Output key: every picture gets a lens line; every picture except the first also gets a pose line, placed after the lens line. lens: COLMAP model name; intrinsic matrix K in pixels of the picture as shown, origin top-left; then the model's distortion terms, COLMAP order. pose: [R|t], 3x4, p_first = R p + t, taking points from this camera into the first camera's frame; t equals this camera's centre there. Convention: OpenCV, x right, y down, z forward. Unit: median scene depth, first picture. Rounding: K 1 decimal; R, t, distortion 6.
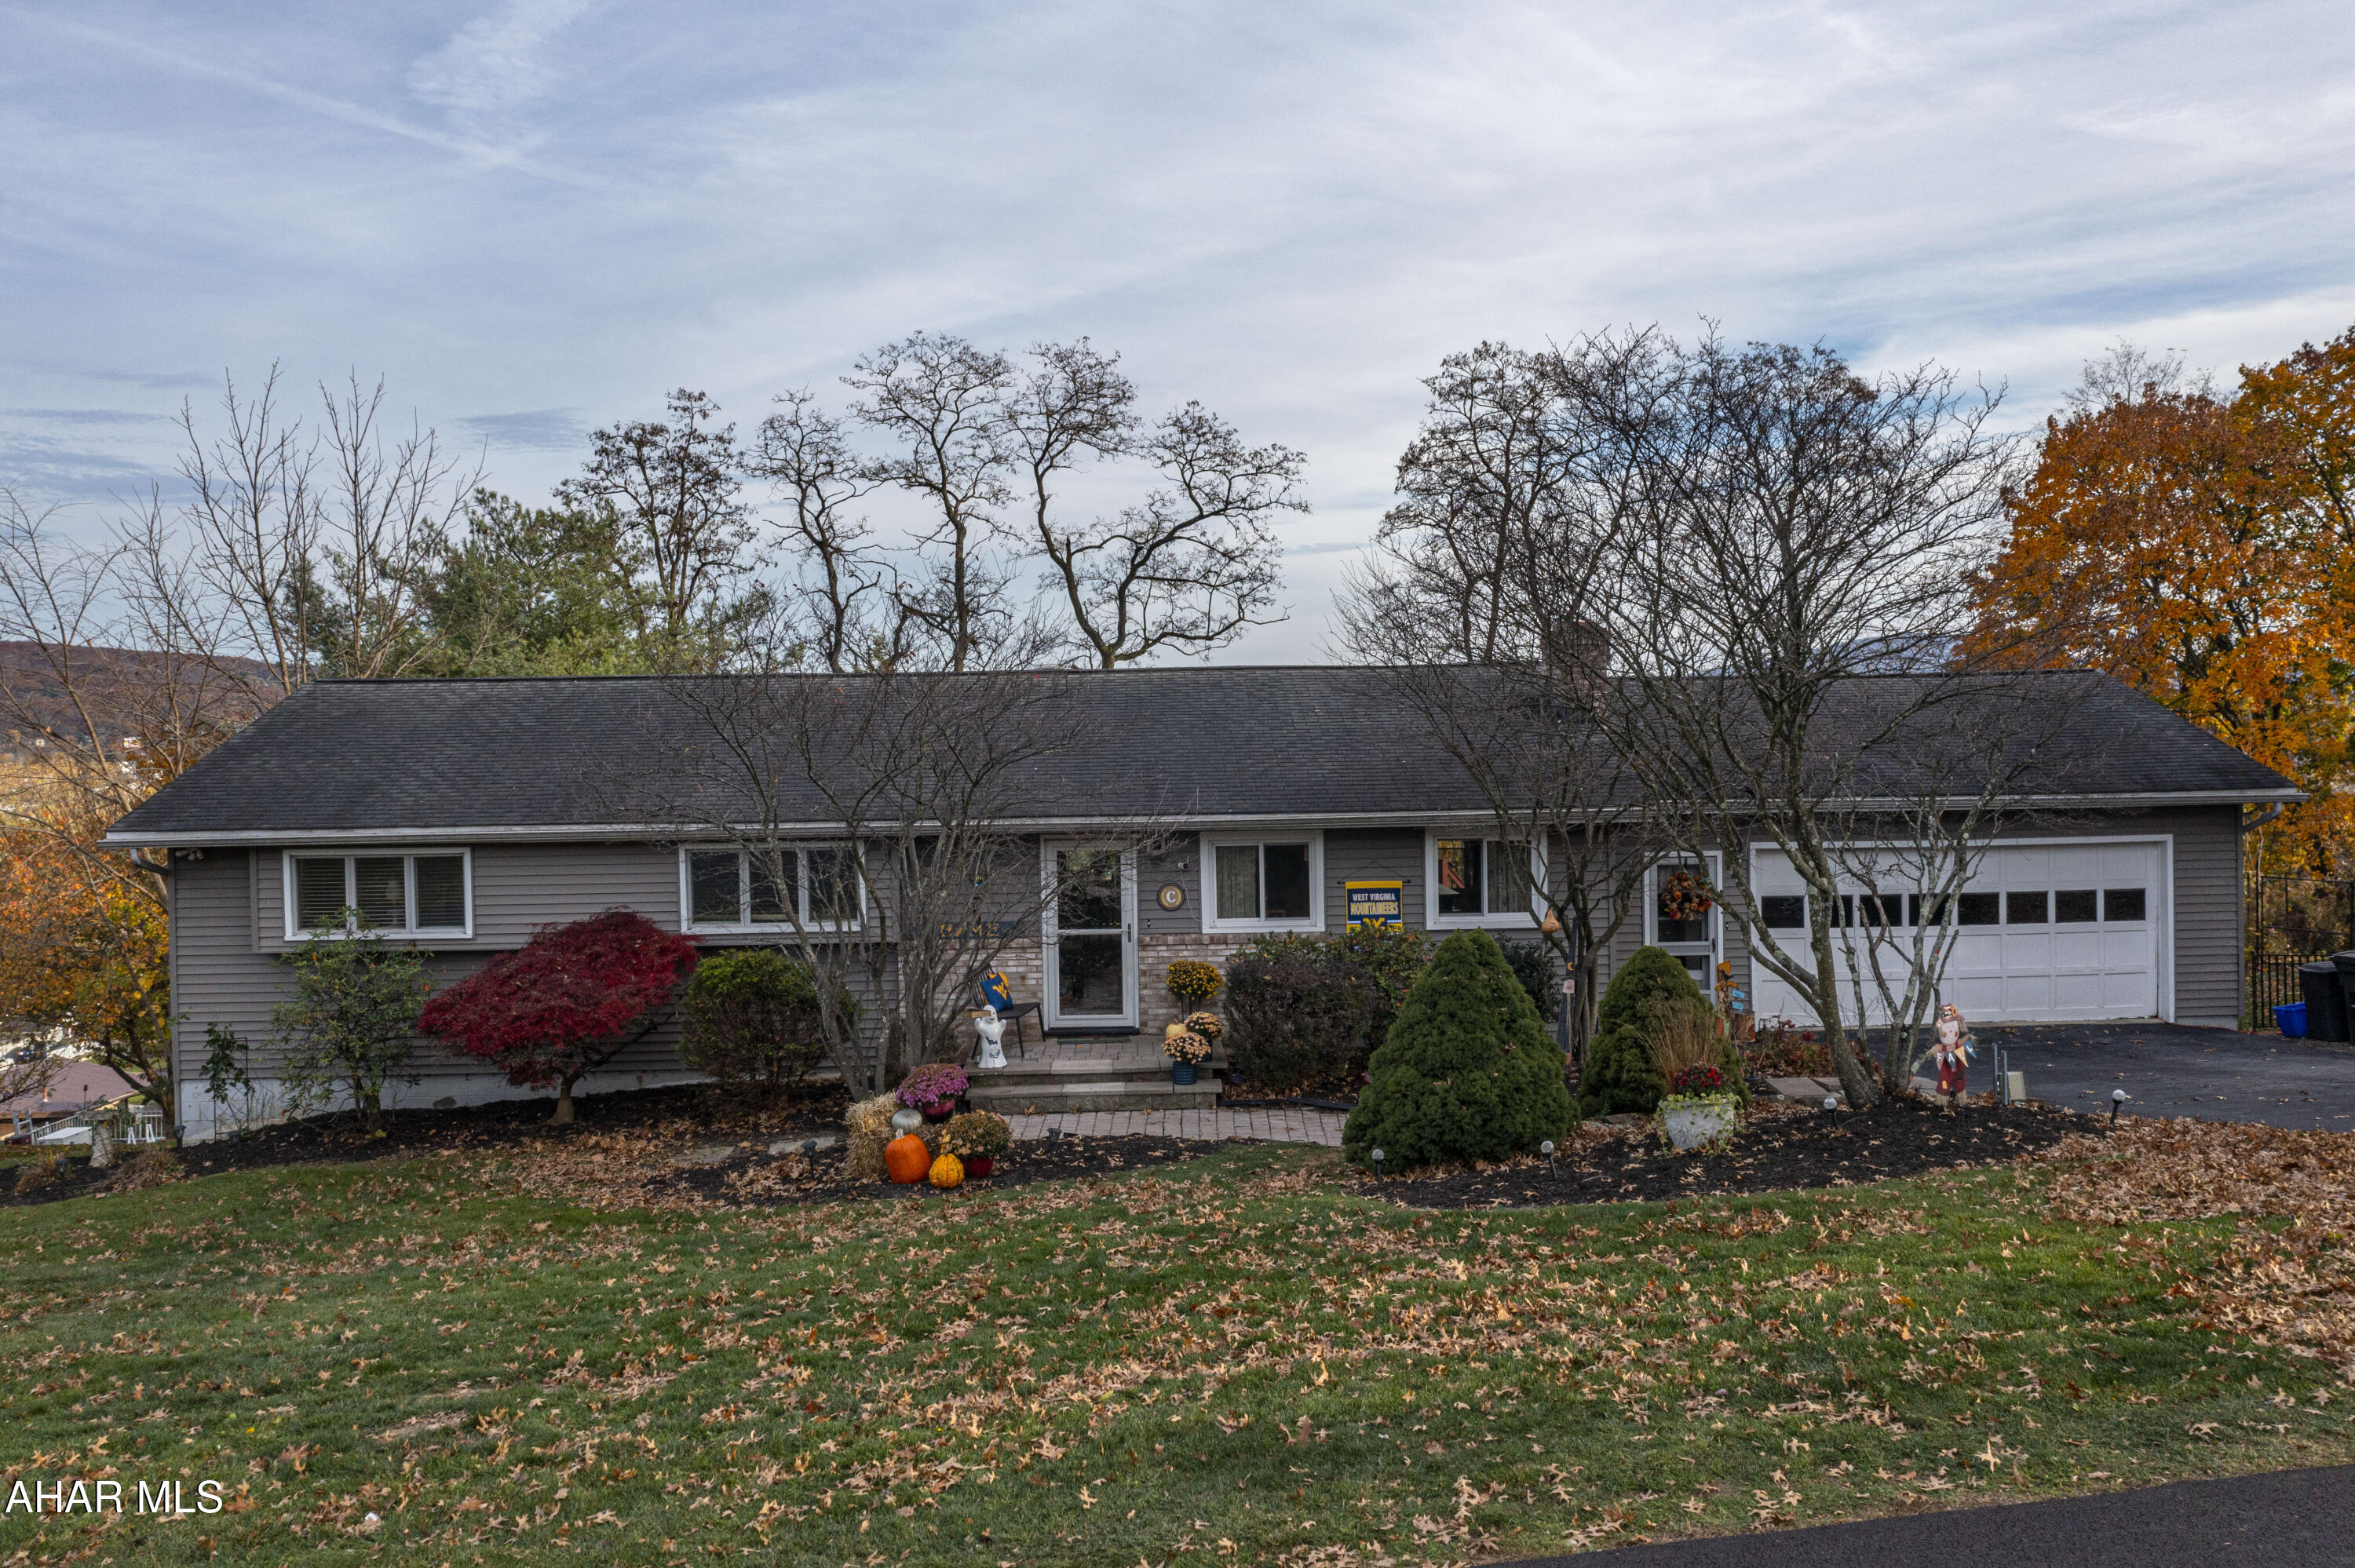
lens RADIAL K [[1889.2, 0, 1167.4], [0, 1889.2, 757.4], [0, 0, 1]] dist [-0.013636, 0.006409]
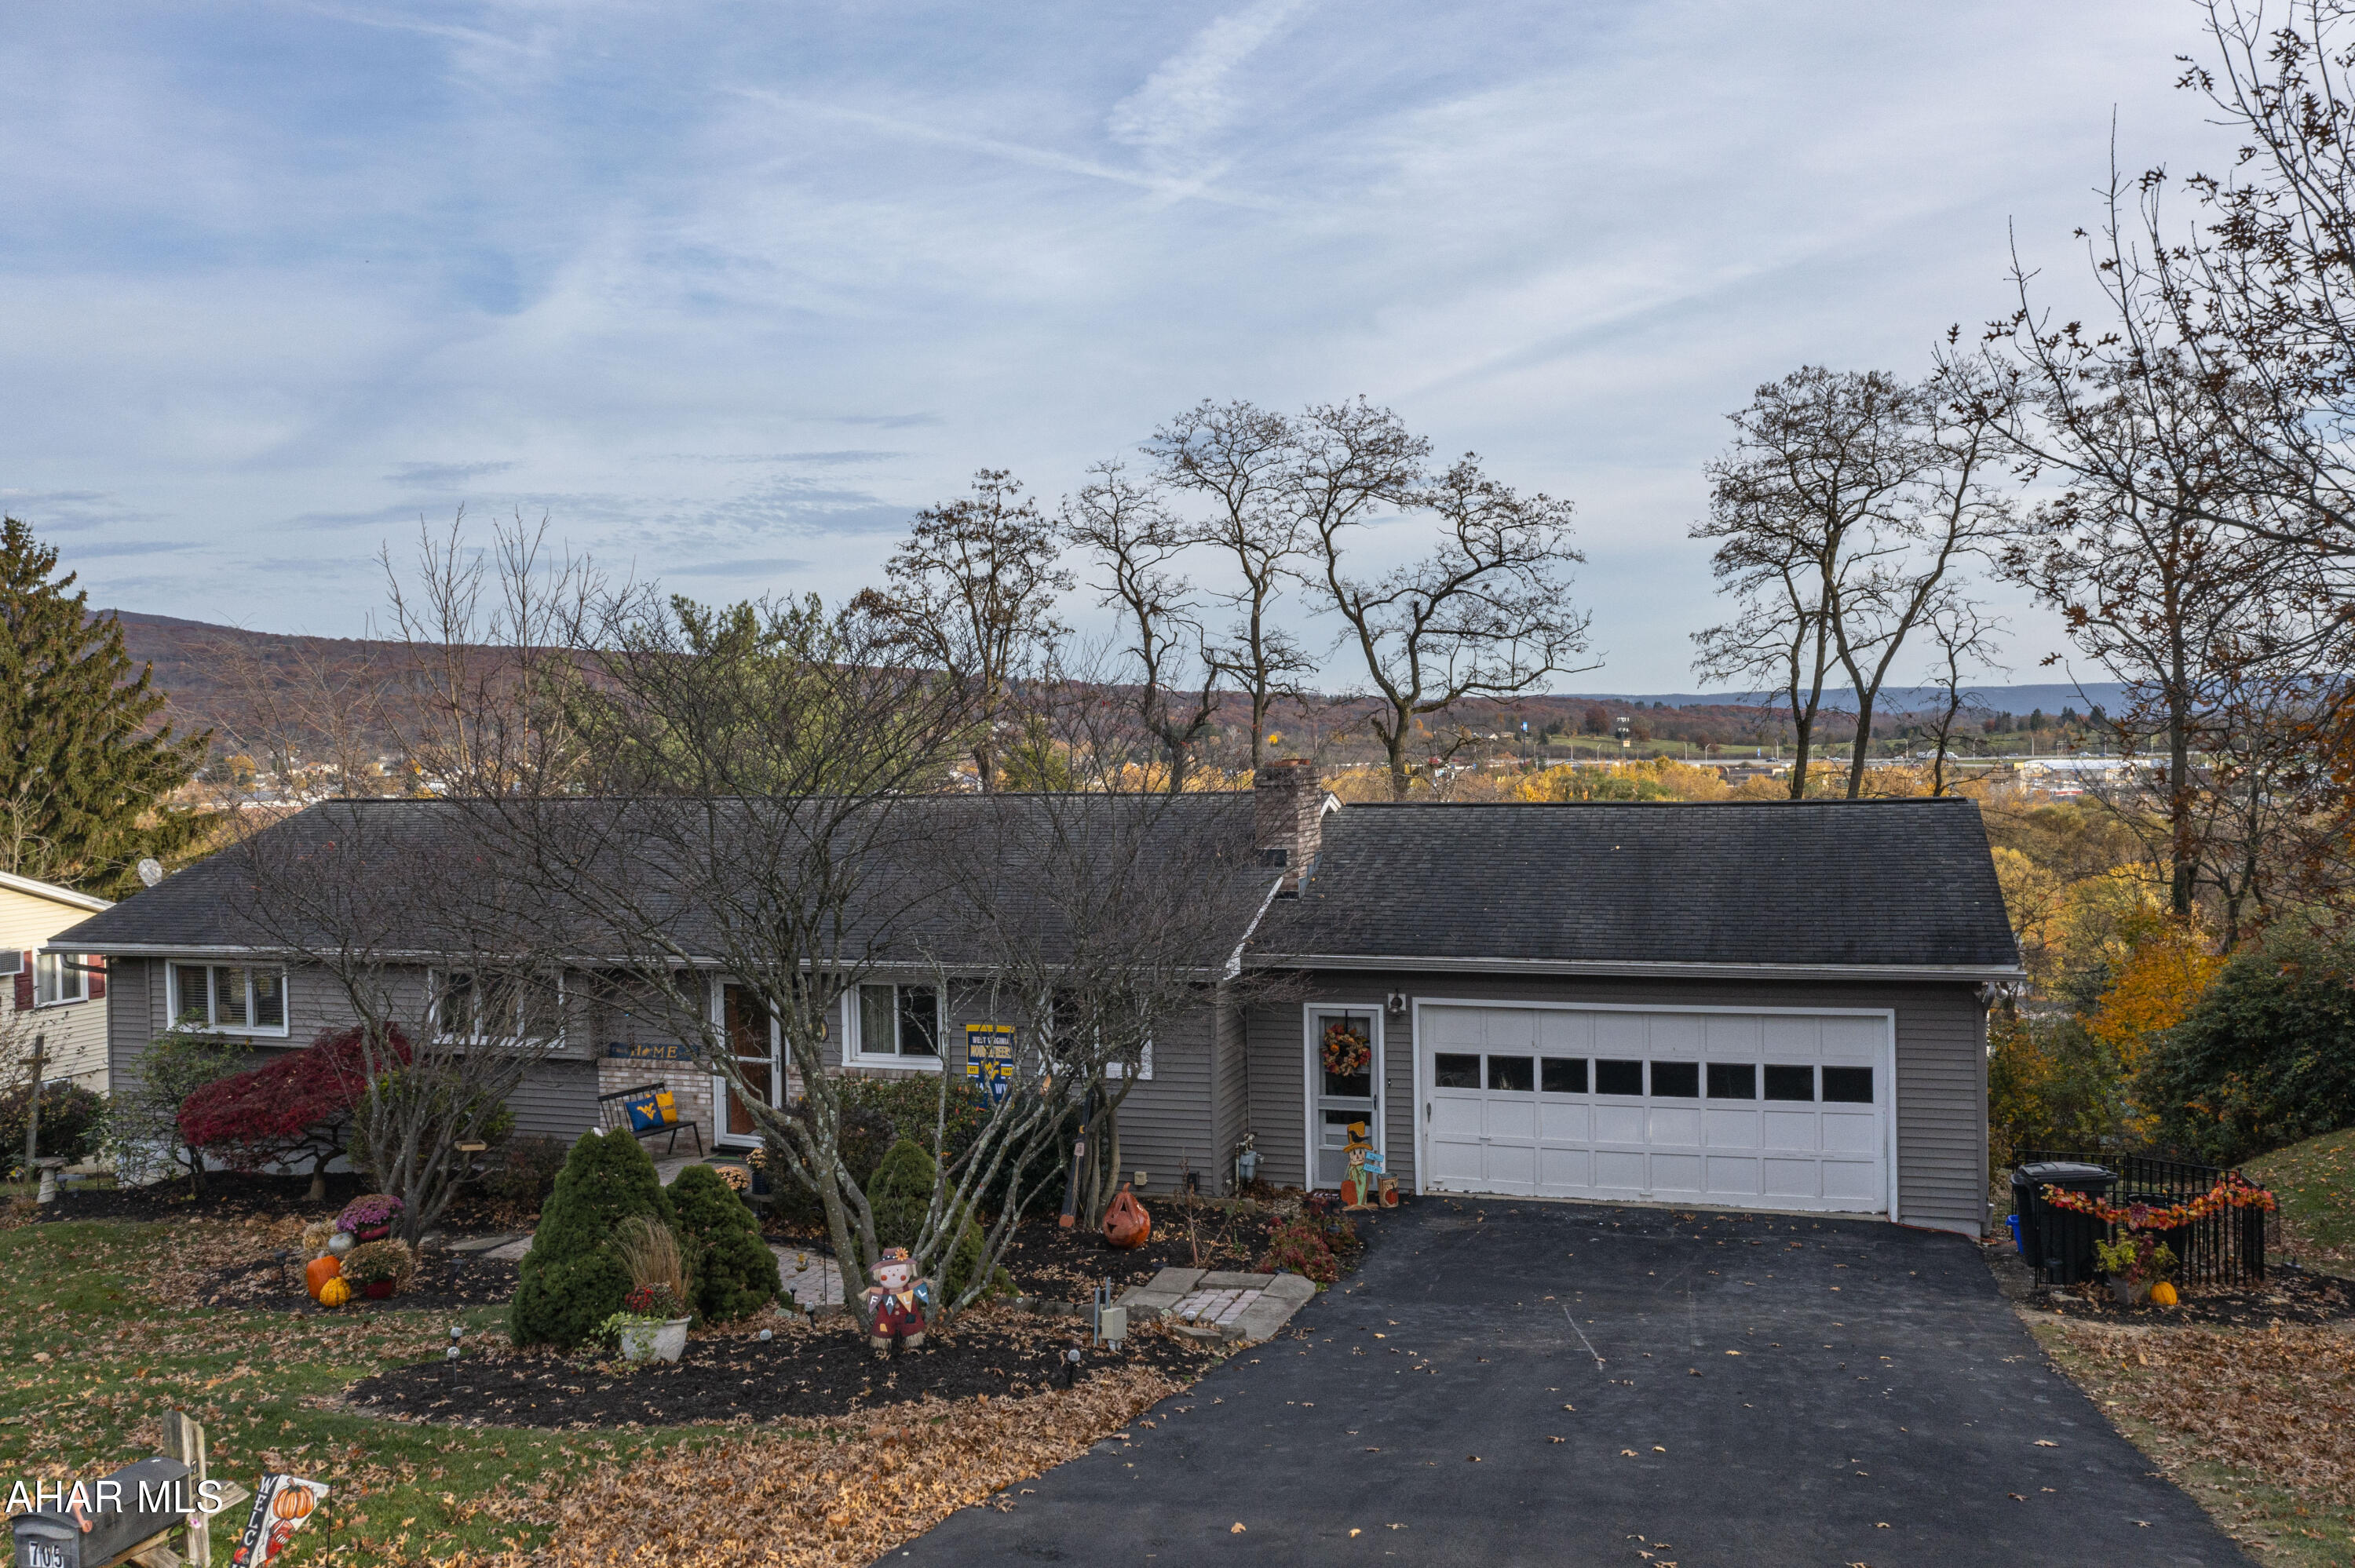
lens RADIAL K [[1894.7, 0, 1165.9], [0, 1894.7, 780.7], [0, 0, 1]] dist [-0.008536, 0.001645]
pose [[0.937446, 0.004450, -0.348102, 0.321506], [-0.000196, 0.999925, 0.012256, -0.046668], [0.348130, -0.011421, 0.937377, 0.035874]]
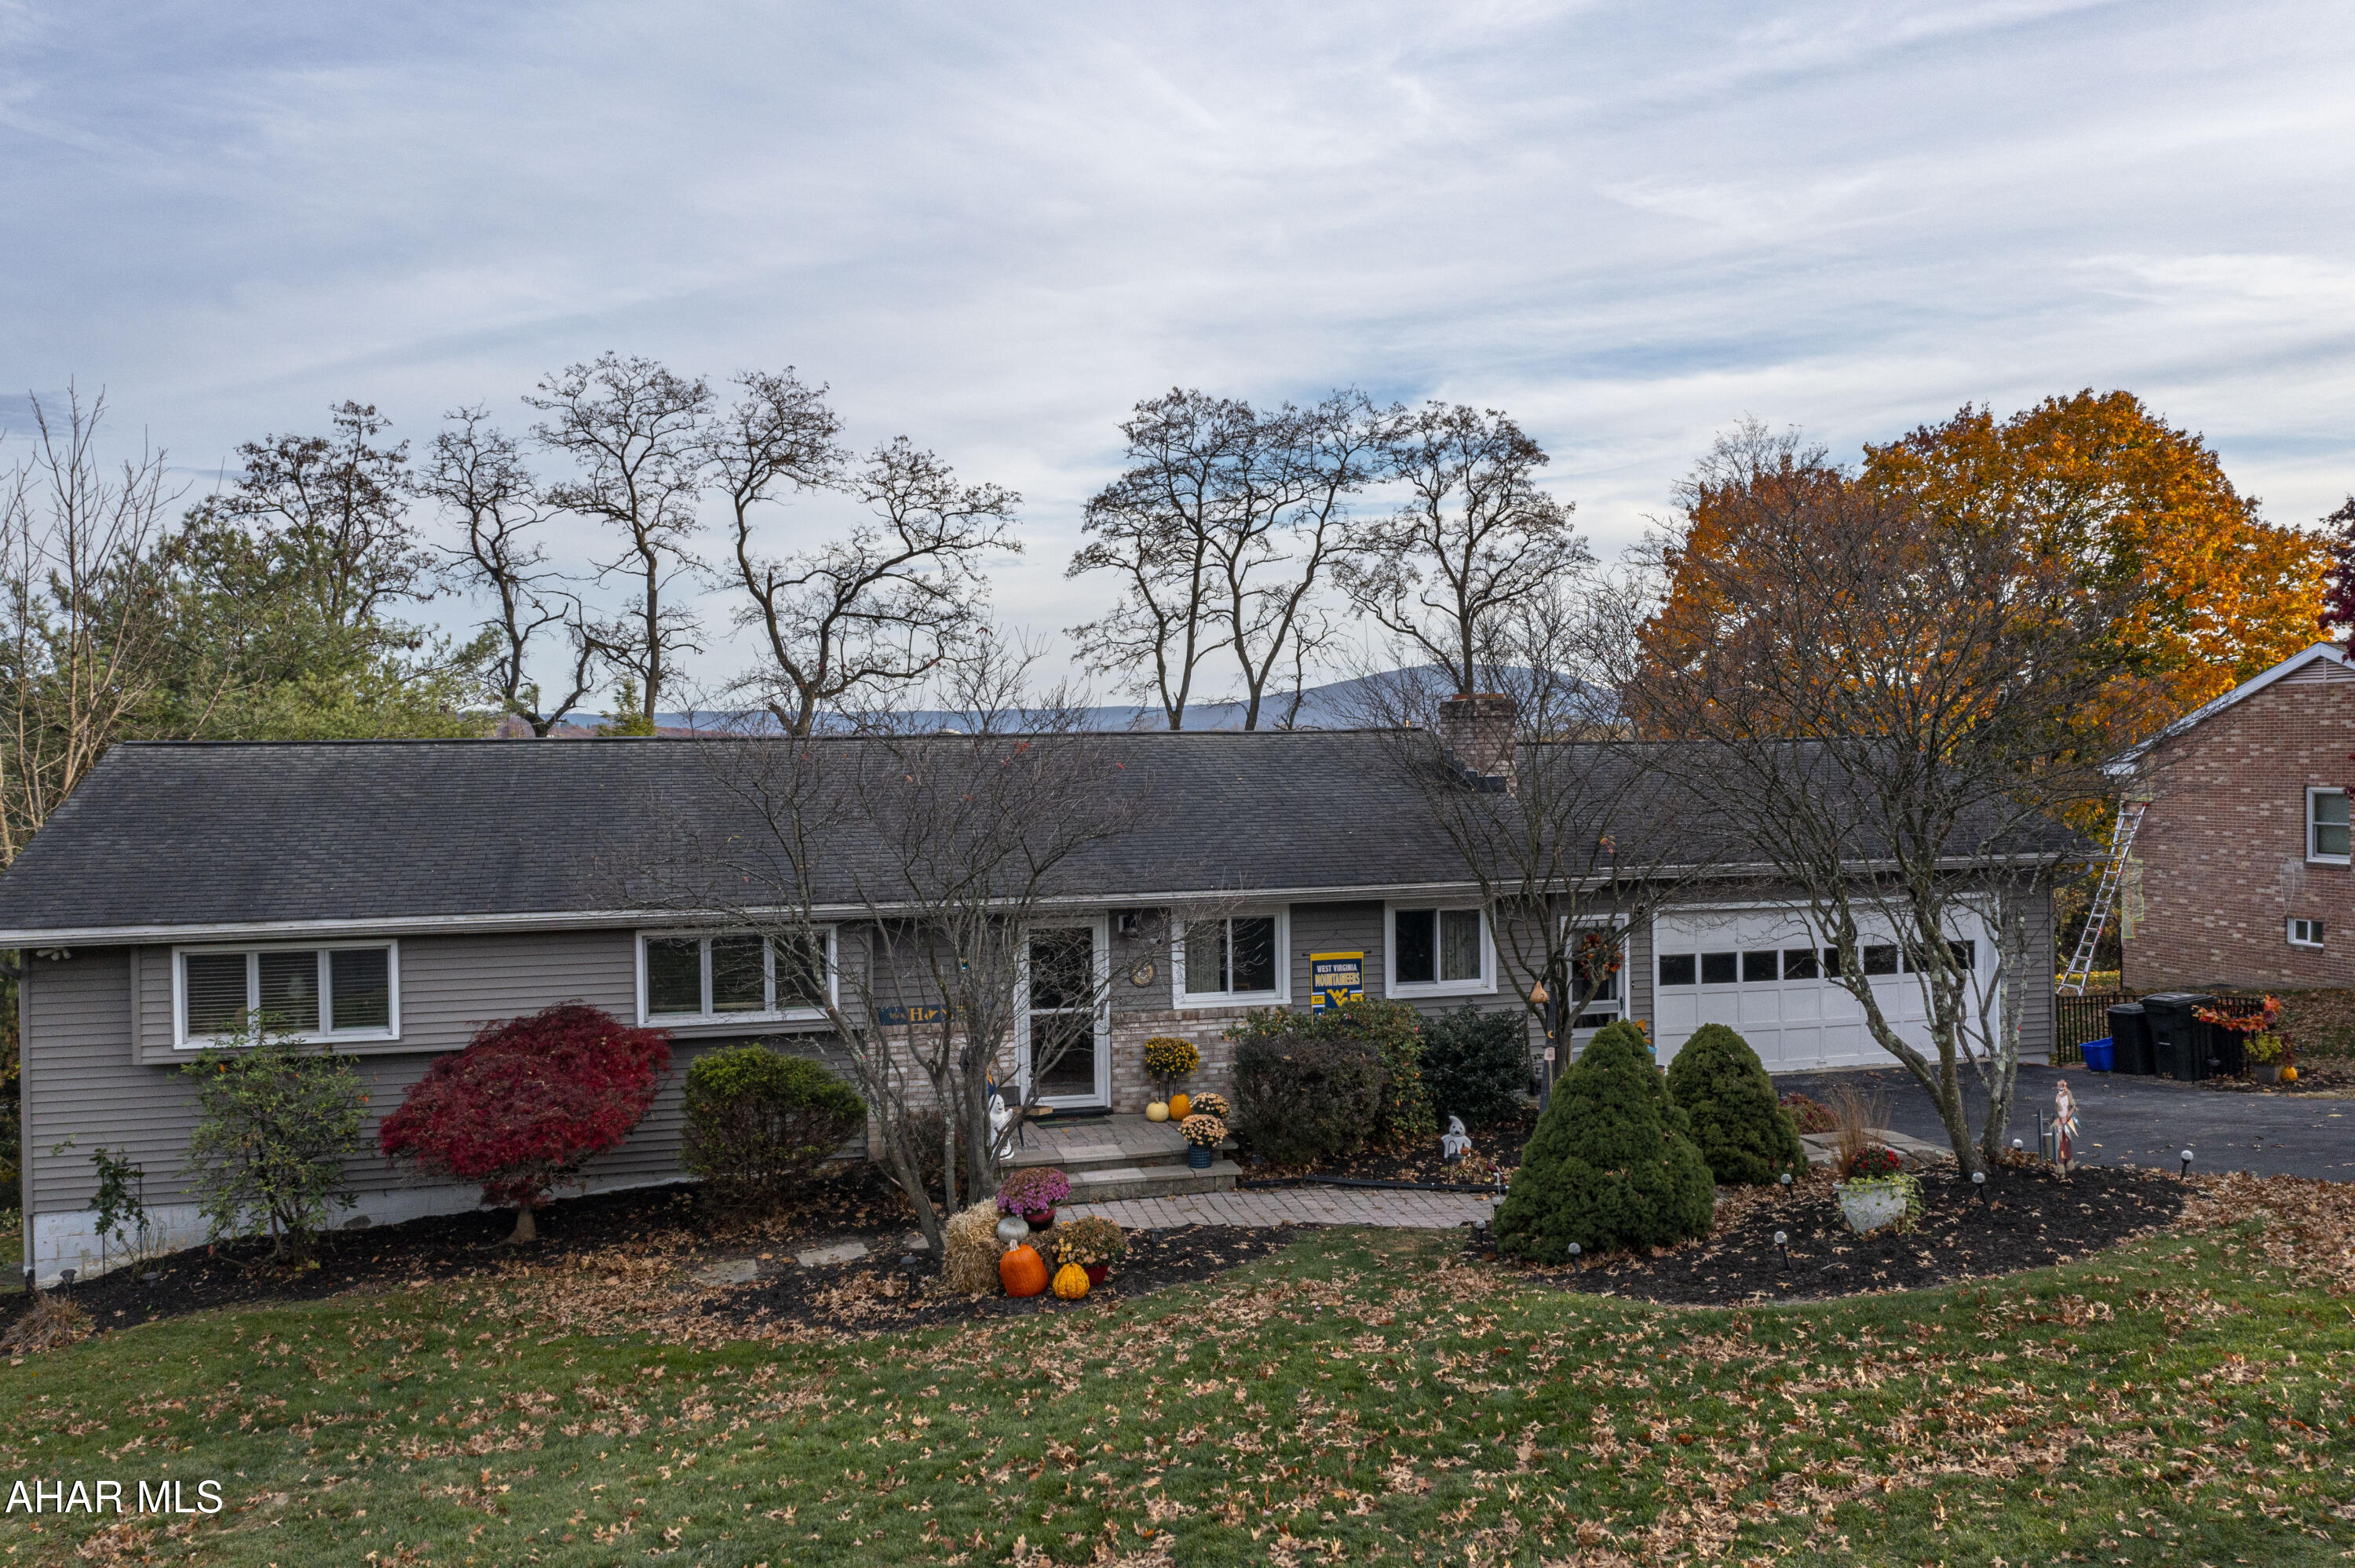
lens RADIAL K [[1894.7, 0, 1165.9], [0, 1894.7, 780.7], [0, 0, 1]] dist [-0.008536, 0.001645]
pose [[0.973458, -0.001617, 0.228860, -0.121904], [0.001478, 0.999999, 0.000779, -0.015867], [-0.228861, -0.000420, 0.973459, 0.018820]]
